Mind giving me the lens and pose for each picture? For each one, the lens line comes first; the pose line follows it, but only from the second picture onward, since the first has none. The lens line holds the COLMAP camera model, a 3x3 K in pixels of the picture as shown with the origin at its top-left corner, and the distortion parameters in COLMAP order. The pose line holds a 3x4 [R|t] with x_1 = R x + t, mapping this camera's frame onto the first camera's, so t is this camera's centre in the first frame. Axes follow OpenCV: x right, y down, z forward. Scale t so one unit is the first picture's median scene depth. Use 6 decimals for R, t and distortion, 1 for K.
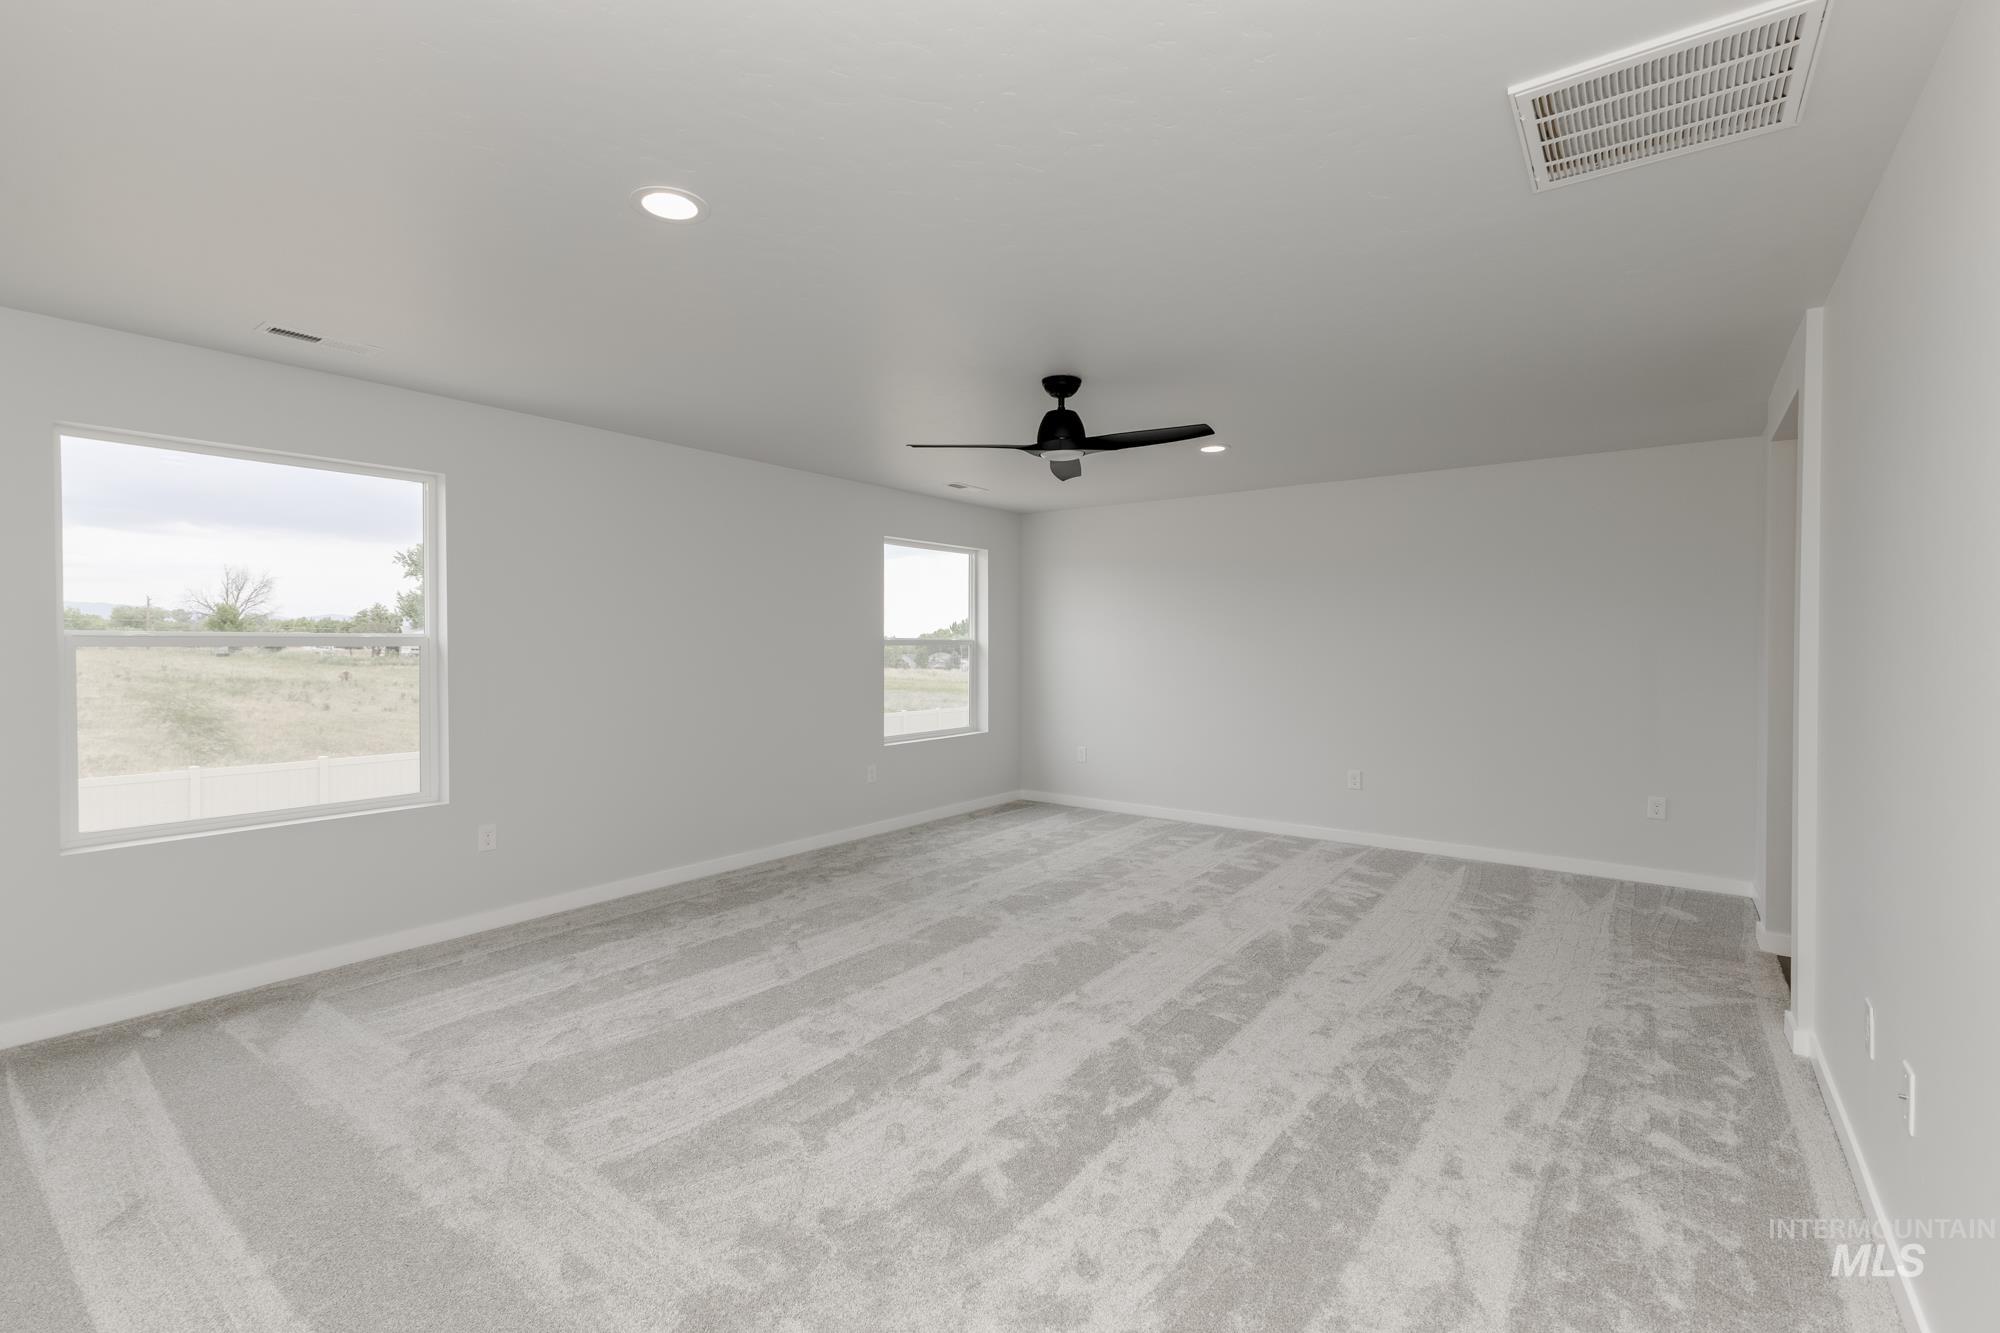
lens RADIAL K [[880.2, 0, 1004.9], [0, 880.2, 674.2], [0, 0, 1]] dist [0.013453, -0.002435]
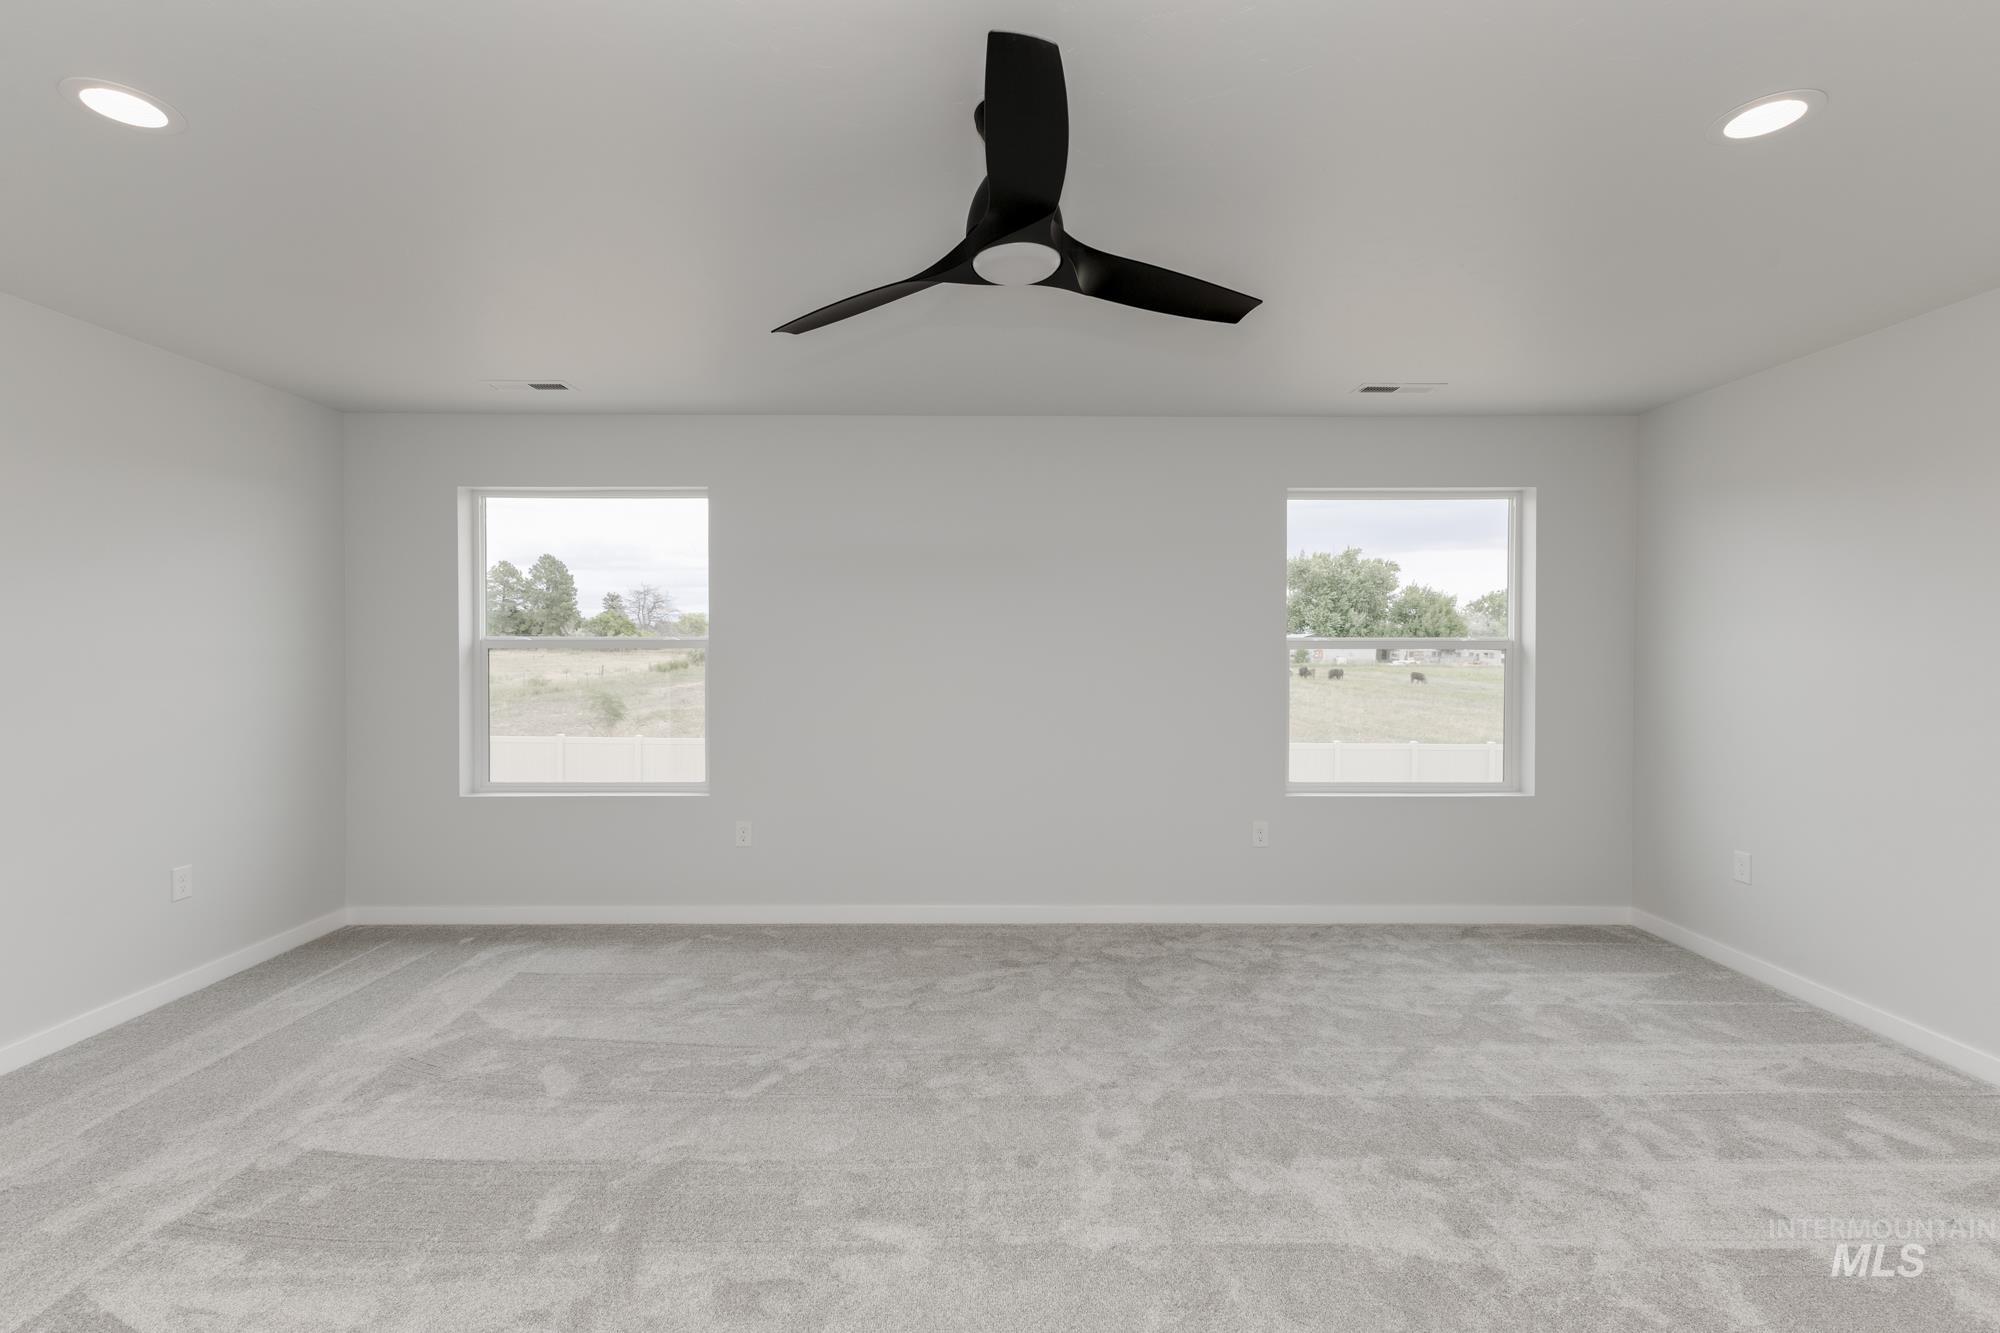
lens RADIAL K [[880.2, 0, 990.8], [0, 880.2, 662.9], [0, 0, 1]] dist [0.013453, -0.002435]
pose [[0.603322, 0.011153, -0.797420, 0.320974], [-0.031171, 0.999468, -0.009604, -0.009248], [0.796888, 0.030651, 0.603349, 0.490730]]
